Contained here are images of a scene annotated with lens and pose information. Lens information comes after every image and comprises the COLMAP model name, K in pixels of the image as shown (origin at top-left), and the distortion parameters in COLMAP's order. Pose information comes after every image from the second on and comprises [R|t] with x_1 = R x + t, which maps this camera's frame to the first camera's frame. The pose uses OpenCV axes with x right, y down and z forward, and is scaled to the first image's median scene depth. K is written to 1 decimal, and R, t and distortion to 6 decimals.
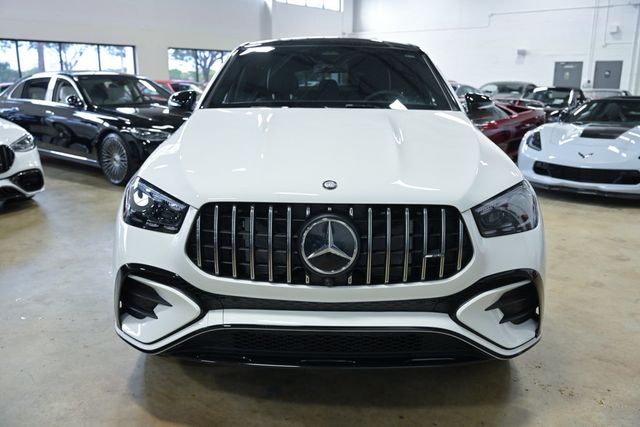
lens RADIAL K [[555.7, 0, 320.0], [0, 555.7, 213.5], [0, 0, 1]] dist [-0.000115, -0.003051]
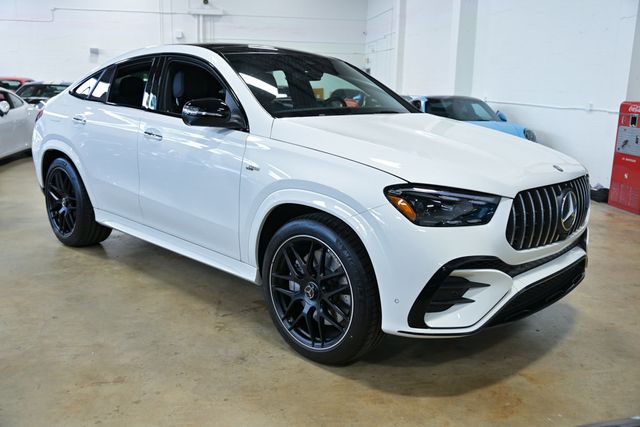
lens RADIAL K [[577.3, 0, 308.8], [0, 577.3, 212.1], [0, 0, 1]] dist [-0.000661, -0.001866]
pose [[0.679045, -0.148840, 0.718850, -1.452253], [0.153519, 0.986370, 0.059213, -0.122897], [-0.717865, 0.070149, 0.692639, 0.439248]]
